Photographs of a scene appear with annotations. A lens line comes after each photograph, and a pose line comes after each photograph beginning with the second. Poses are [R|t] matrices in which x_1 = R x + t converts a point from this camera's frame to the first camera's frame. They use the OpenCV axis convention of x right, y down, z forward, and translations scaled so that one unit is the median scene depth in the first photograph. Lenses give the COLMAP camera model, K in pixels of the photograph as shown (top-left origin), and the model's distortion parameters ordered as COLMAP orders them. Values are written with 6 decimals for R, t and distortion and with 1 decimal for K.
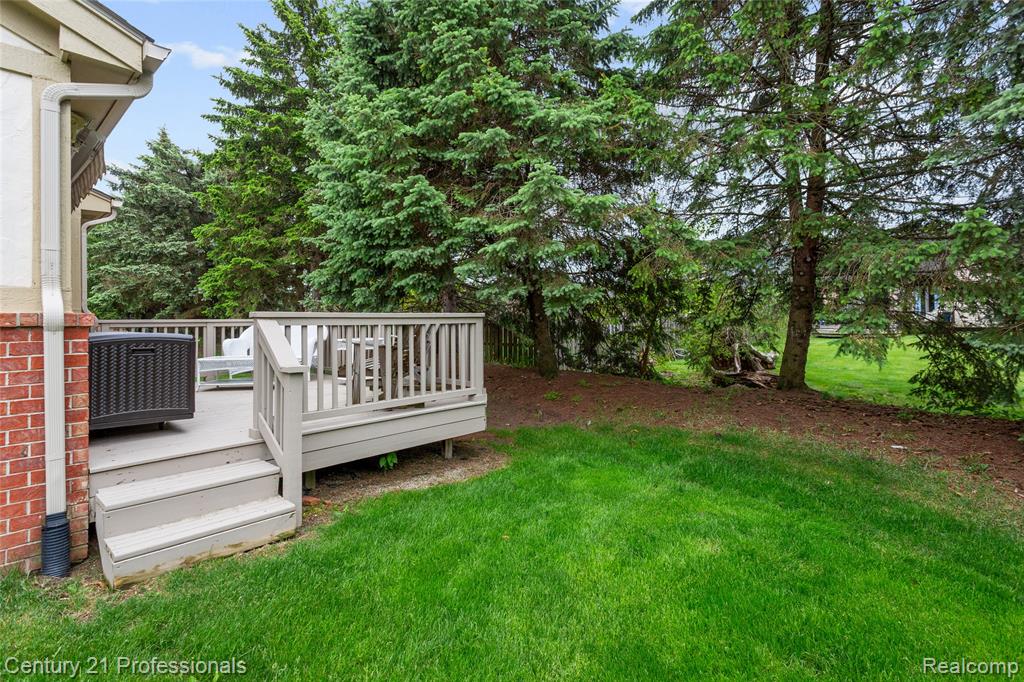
lens RADIAL K [[506.4, 0, 511.9], [0, 506.4, 314.9], [0, 0, 1]] dist [-0.002401, -0.000406]
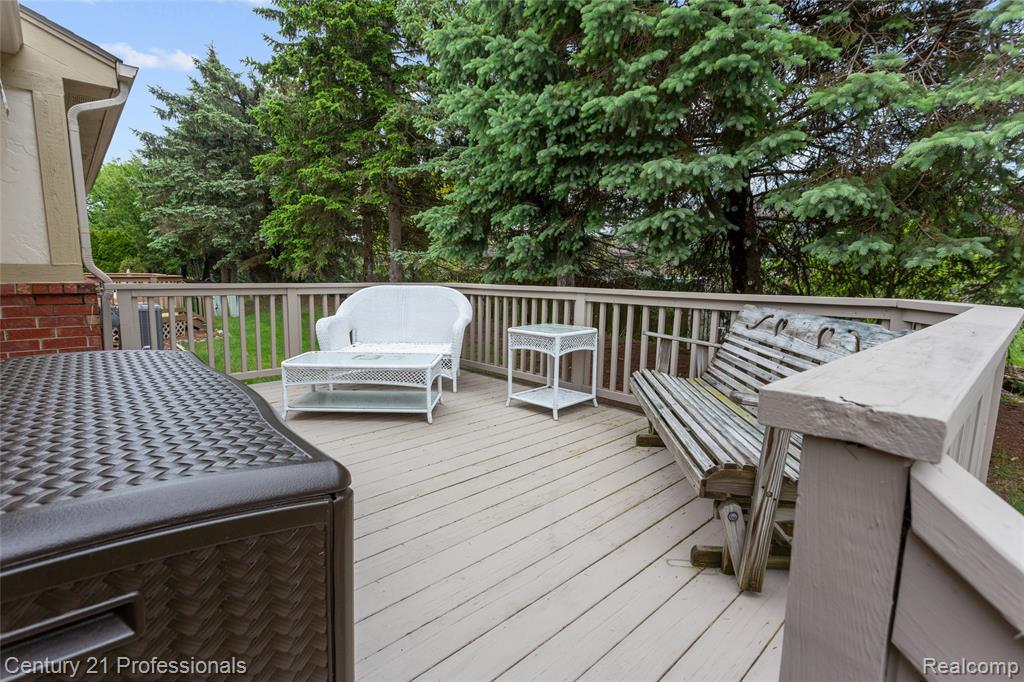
lens RADIAL K [[481.8, 0, 498.1], [0, 481.8, 337.7], [0, 0, 1]] dist [0.002043, 0.000971]
pose [[0.995231, 0.037291, -0.090133, -0.147844], [-0.023729, 0.988837, 0.147099, -0.009275], [0.094613, -0.144259, 0.985007, 0.220632]]
